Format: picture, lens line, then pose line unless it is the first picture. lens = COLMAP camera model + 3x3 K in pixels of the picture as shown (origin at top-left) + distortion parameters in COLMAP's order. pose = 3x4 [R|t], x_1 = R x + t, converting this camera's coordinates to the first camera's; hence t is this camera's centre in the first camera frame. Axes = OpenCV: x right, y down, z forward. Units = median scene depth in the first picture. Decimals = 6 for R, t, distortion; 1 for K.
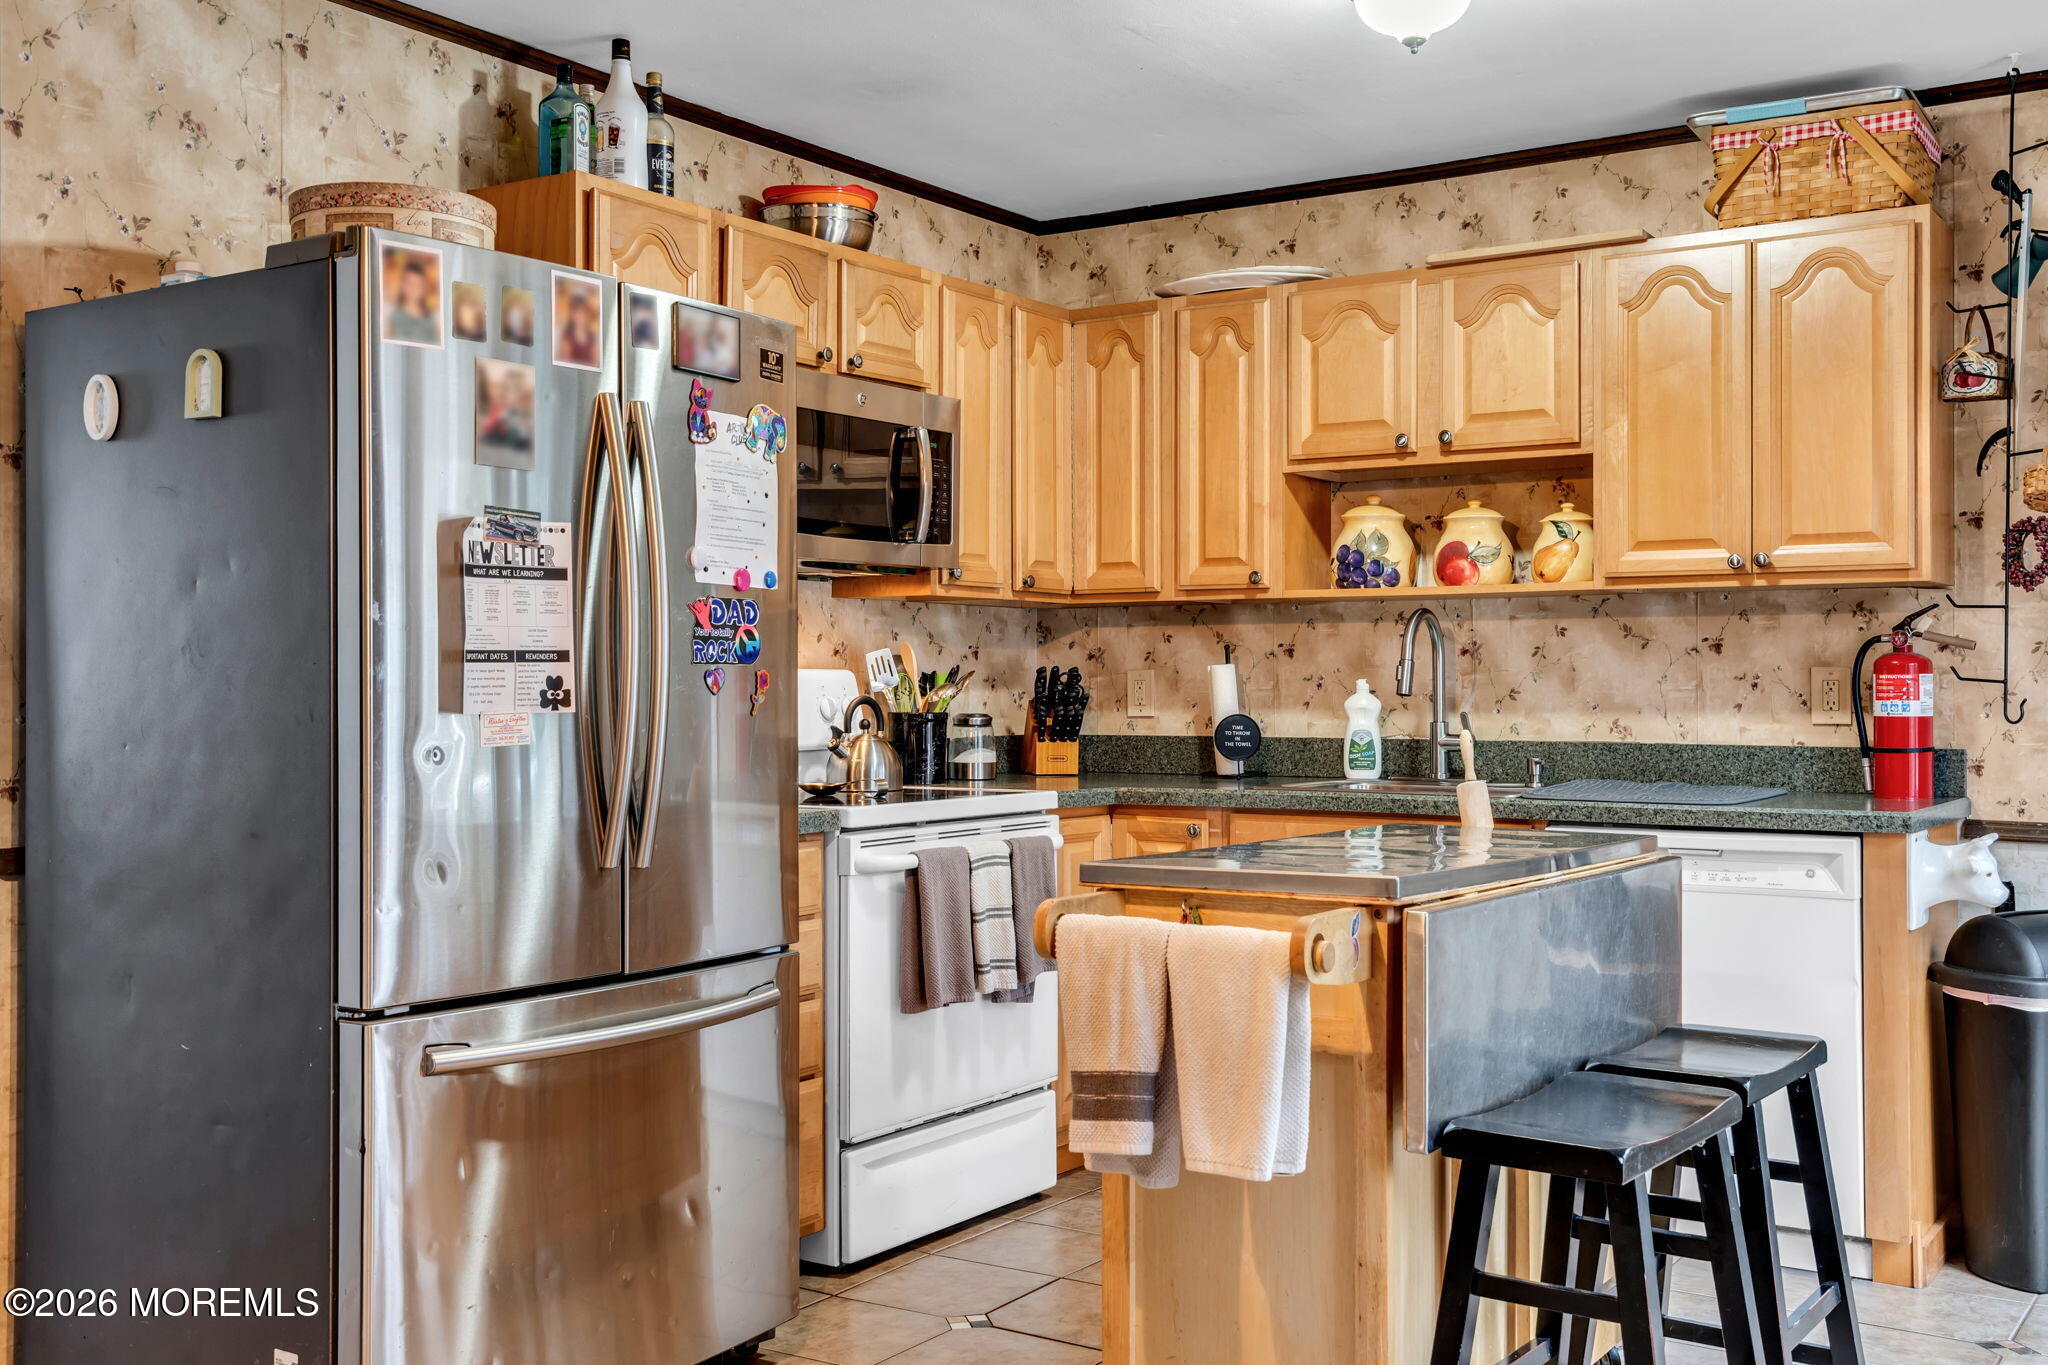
lens RADIAL K [[1994.0, 0, 1022.0], [0, 1994.0, 670.8], [0, 0, 1]] dist [0.009915, 0.000000]
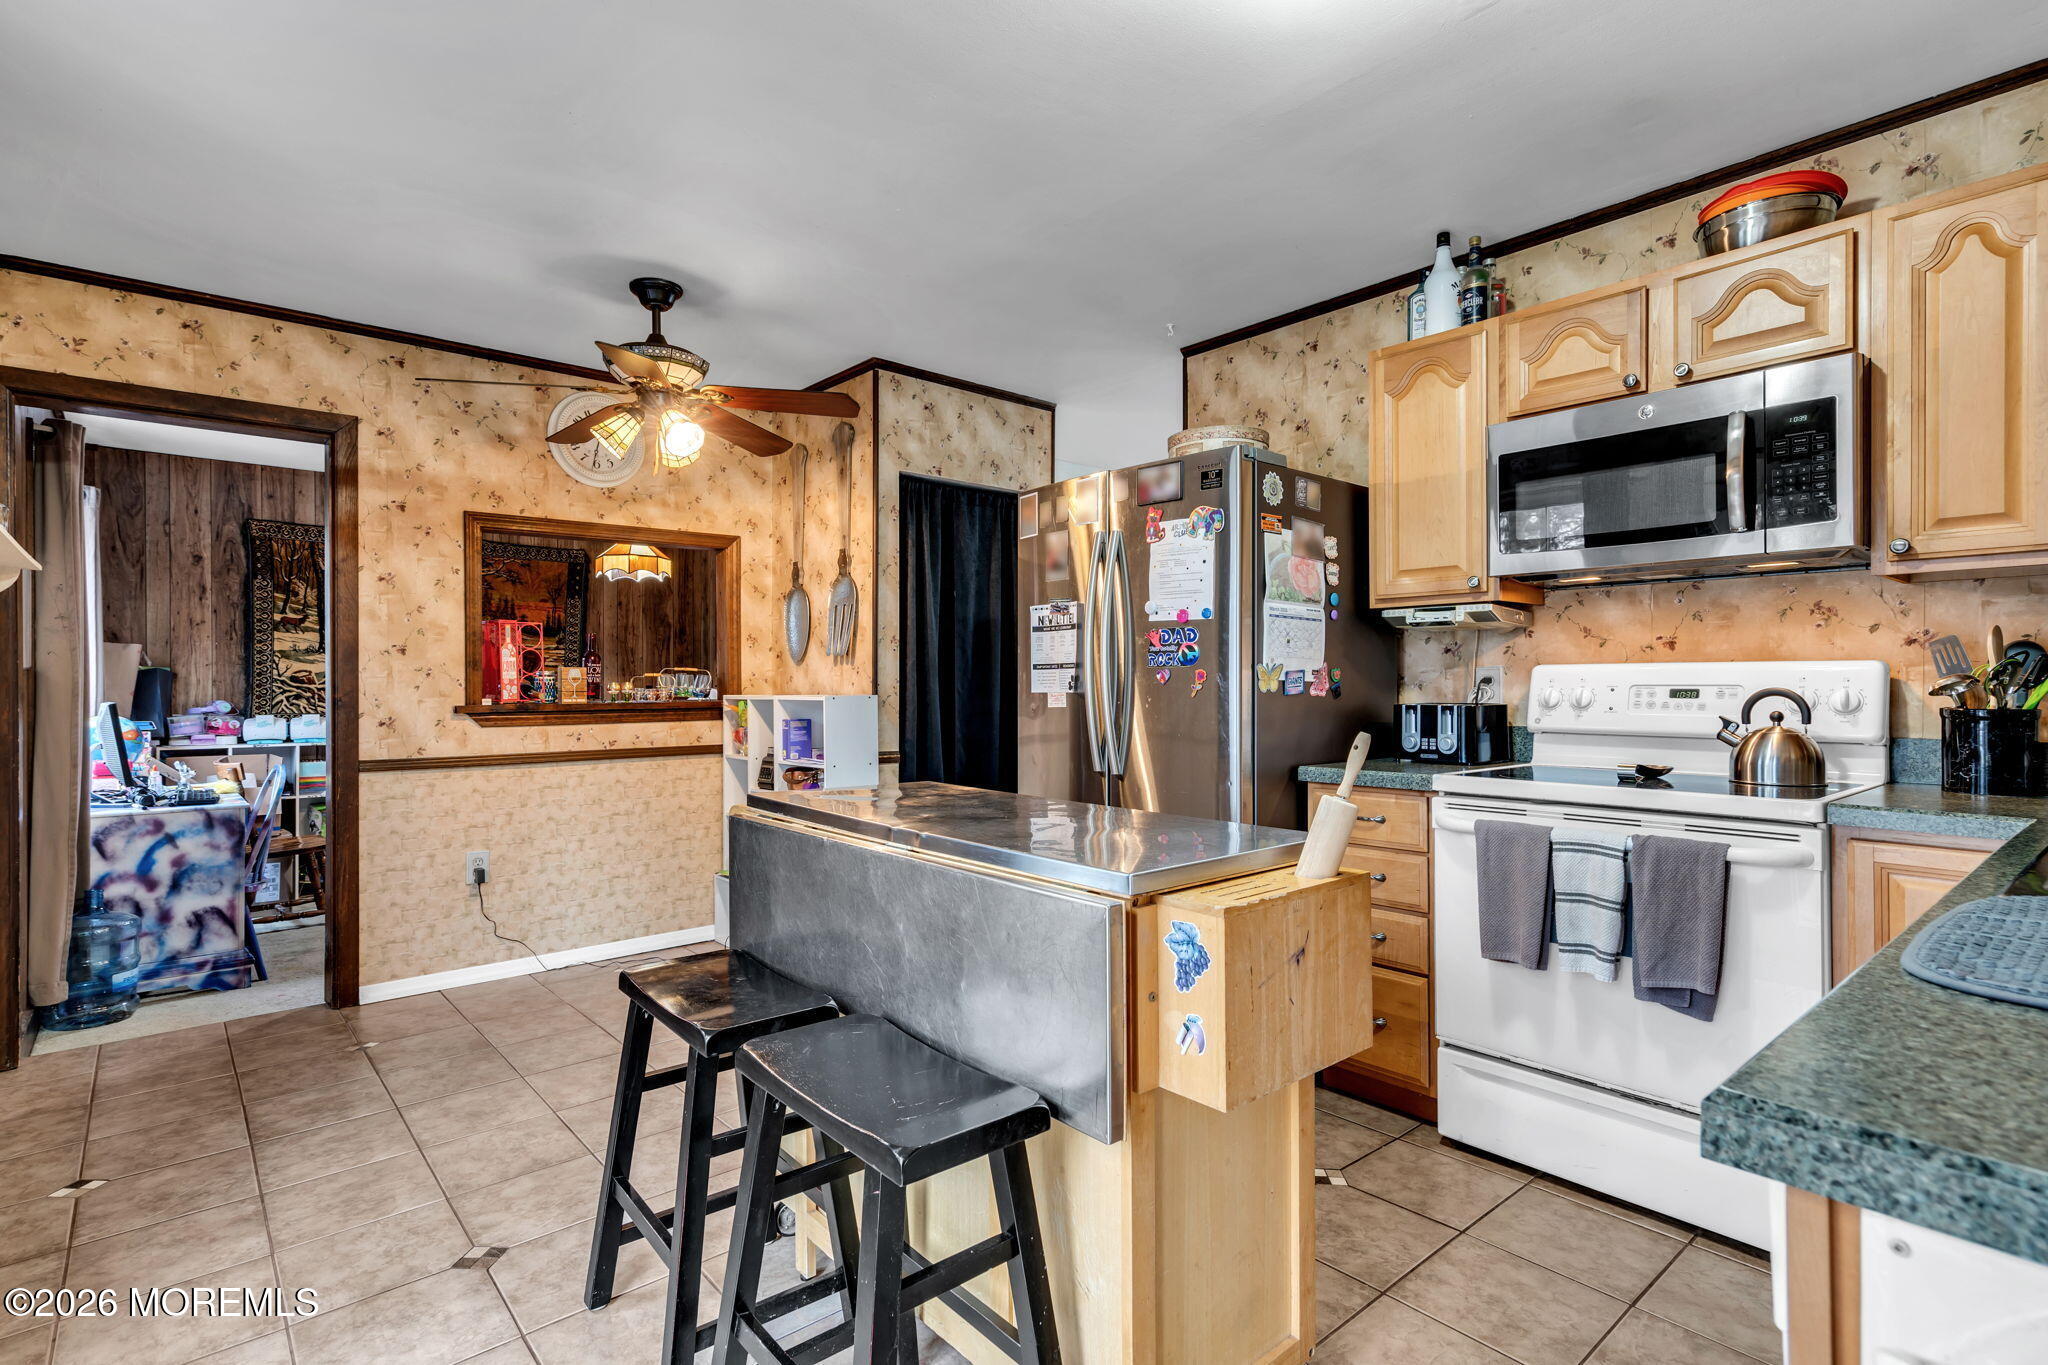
lens RADIAL K [[995.8, 0, 1015.6], [0, 995.8, 685.4], [0, 0, 1]] dist [0.006139, 0.000040]
pose [[-0.258074, 0.000353, -0.966125, 0.694938], [0.007944, 0.999967, -0.001757, 0.013103], [0.966093, -0.008128, -0.258068, 1.060726]]
